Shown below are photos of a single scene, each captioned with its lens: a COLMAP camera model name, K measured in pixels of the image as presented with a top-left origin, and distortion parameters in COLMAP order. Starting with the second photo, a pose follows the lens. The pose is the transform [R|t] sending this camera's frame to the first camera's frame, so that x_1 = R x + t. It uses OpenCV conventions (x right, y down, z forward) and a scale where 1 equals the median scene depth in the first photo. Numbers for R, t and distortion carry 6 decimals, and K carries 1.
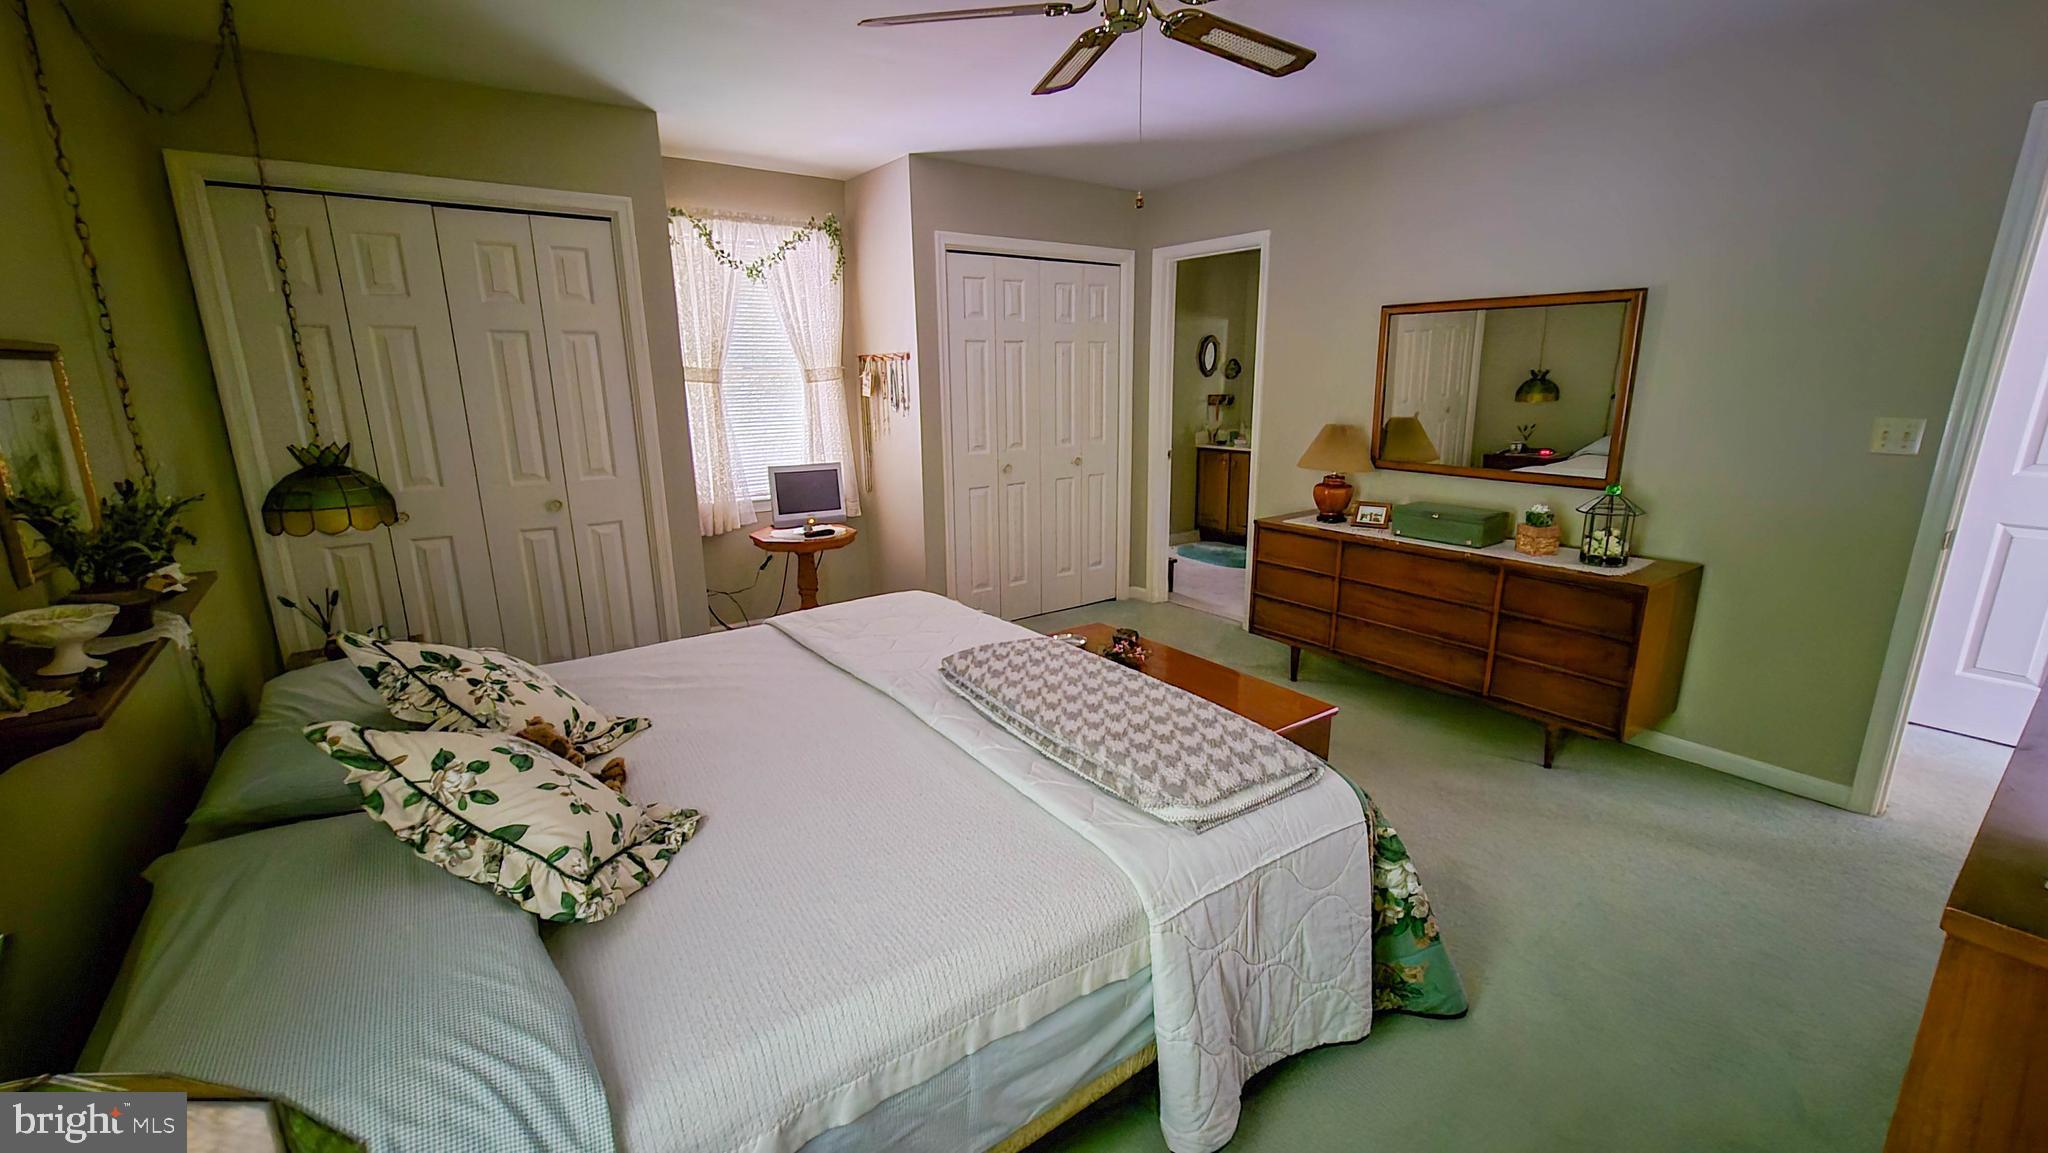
lens RADIAL K [[837.6, 0, 1028.5], [0, 837.6, 584.5], [0, 0, 1]] dist [-0.003924, 0.001098]
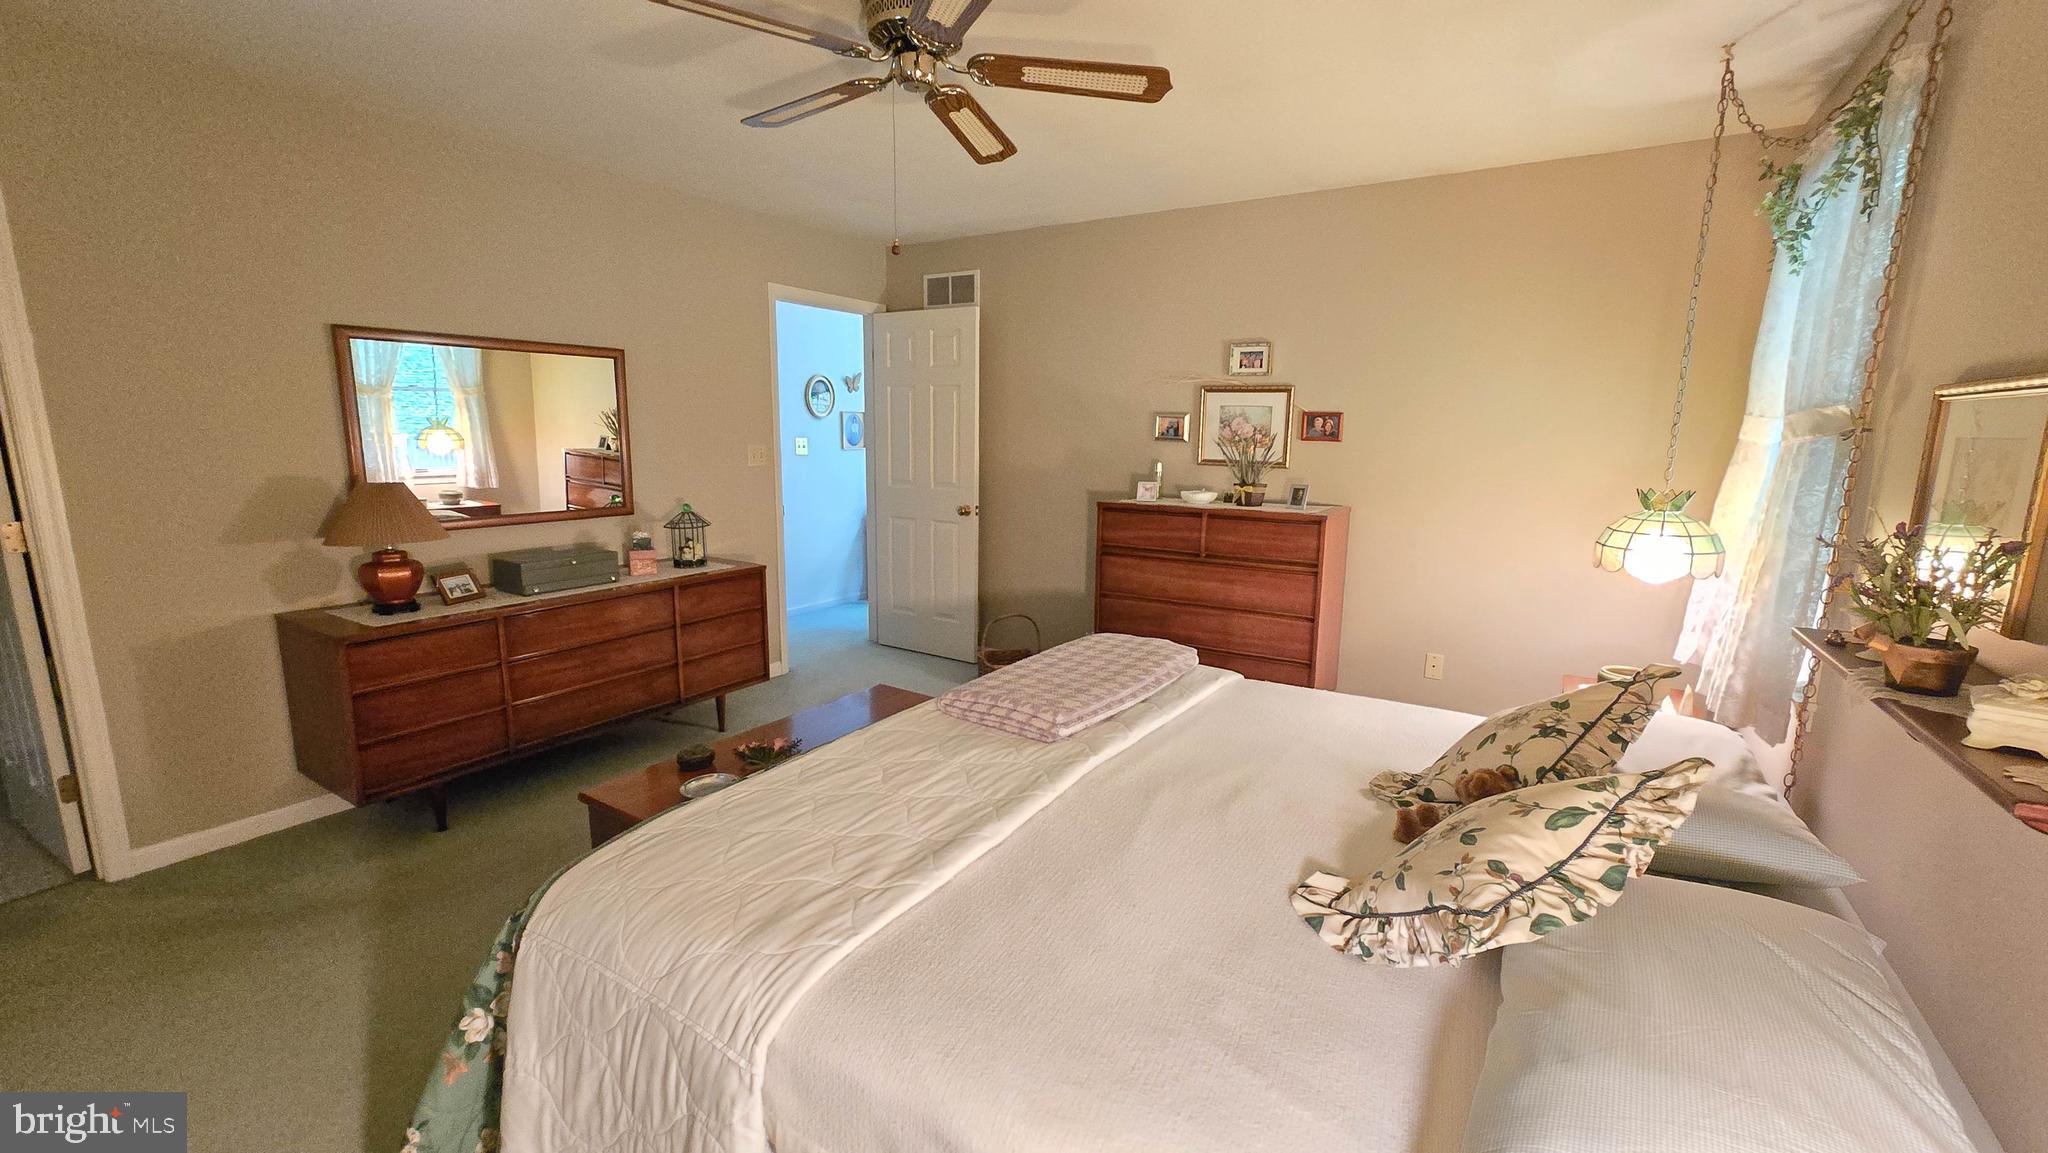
lens RADIAL K [[837.6, 0, 1022.4], [0, 837.6, 581.7], [0, 0, 1]] dist [-0.003924, 0.001098]
pose [[-0.351366, -0.163744, 0.921808, -0.684270], [0.222821, 0.941671, 0.252205, -0.217220], [-0.909337, 0.294014, -0.294385, 0.938307]]
